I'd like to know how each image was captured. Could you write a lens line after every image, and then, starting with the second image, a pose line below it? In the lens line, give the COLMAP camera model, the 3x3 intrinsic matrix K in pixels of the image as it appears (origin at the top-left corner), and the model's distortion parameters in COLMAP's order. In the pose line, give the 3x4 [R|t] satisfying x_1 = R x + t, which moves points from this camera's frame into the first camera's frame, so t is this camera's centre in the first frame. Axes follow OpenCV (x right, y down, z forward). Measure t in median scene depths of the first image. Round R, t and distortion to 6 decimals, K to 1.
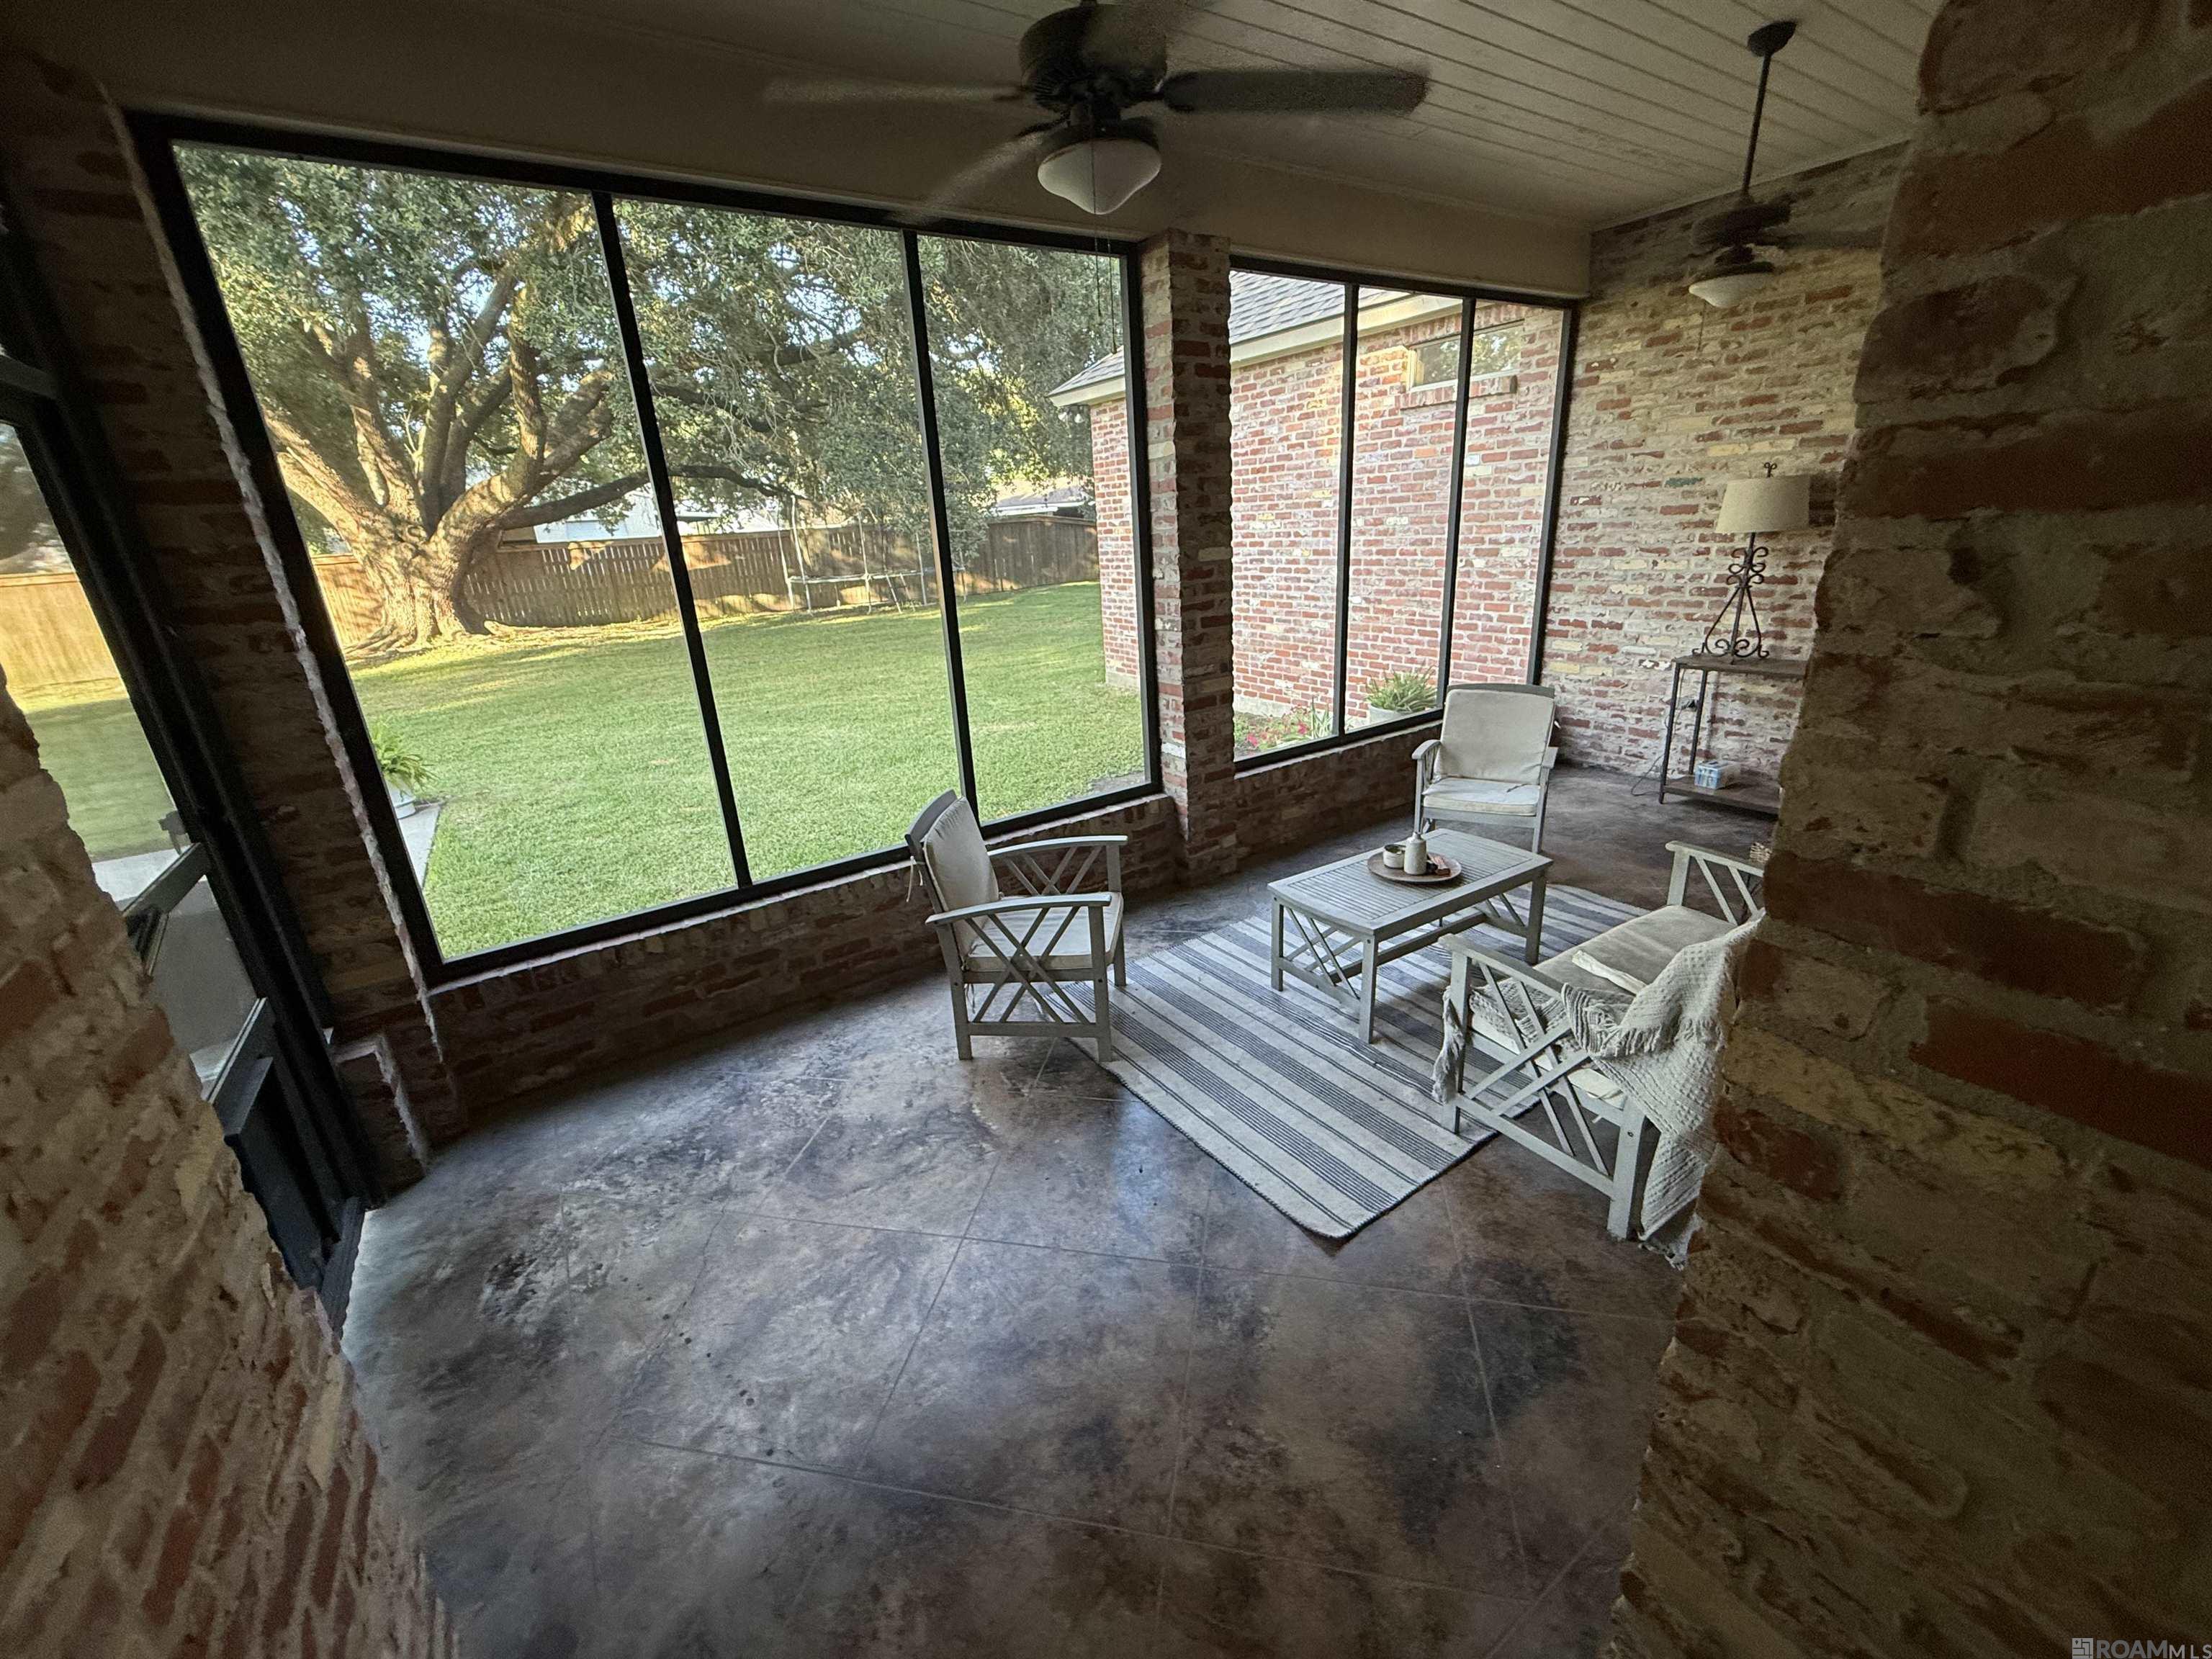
lens RADIAL K [[884.1, 0, 1104.5], [0, 884.1, 839.8], [0, 0, 1]] dist [0.001268, 0.000083]
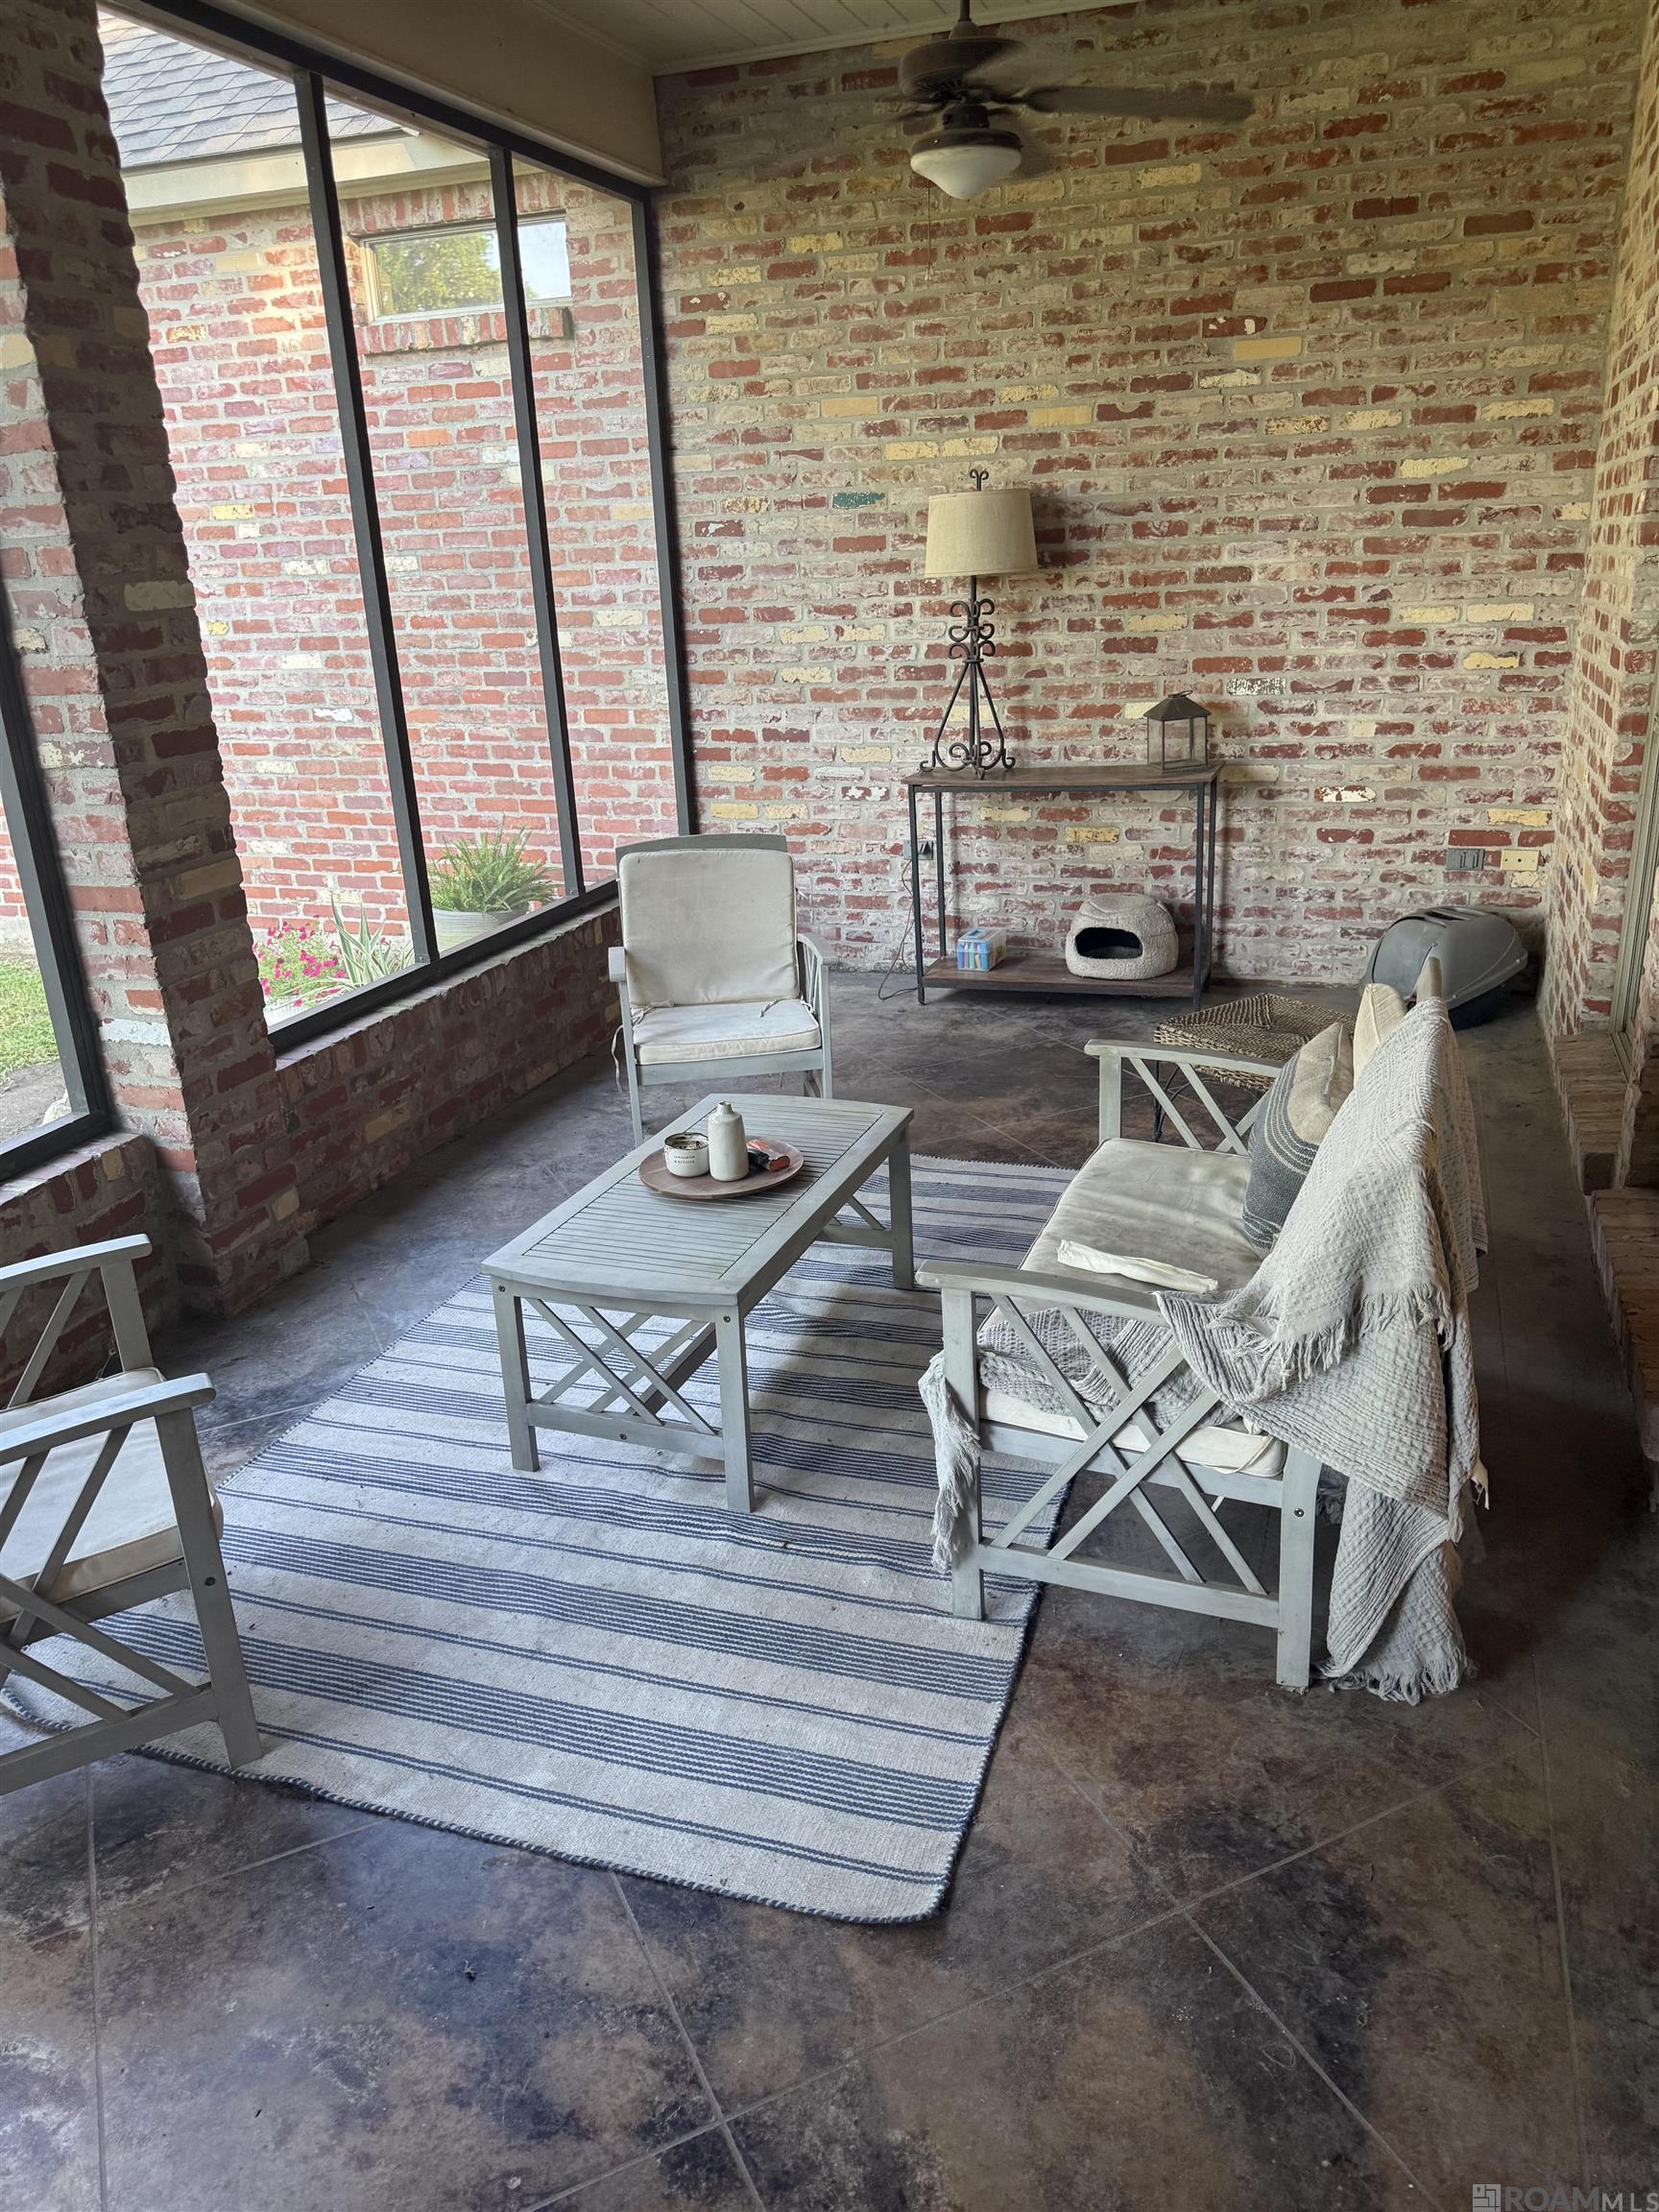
lens RADIAL K [[1569.7, 0, 829.1], [0, 1569.7, 1123.6], [0, 0, 1]] dist [0.067083, -0.091698]
pose [[0.800568, -0.185865, 0.569688, -0.112826], [0.203073, 0.978577, 0.033895, -0.011935], [-0.563784, 0.088553, 0.821162, 0.146964]]
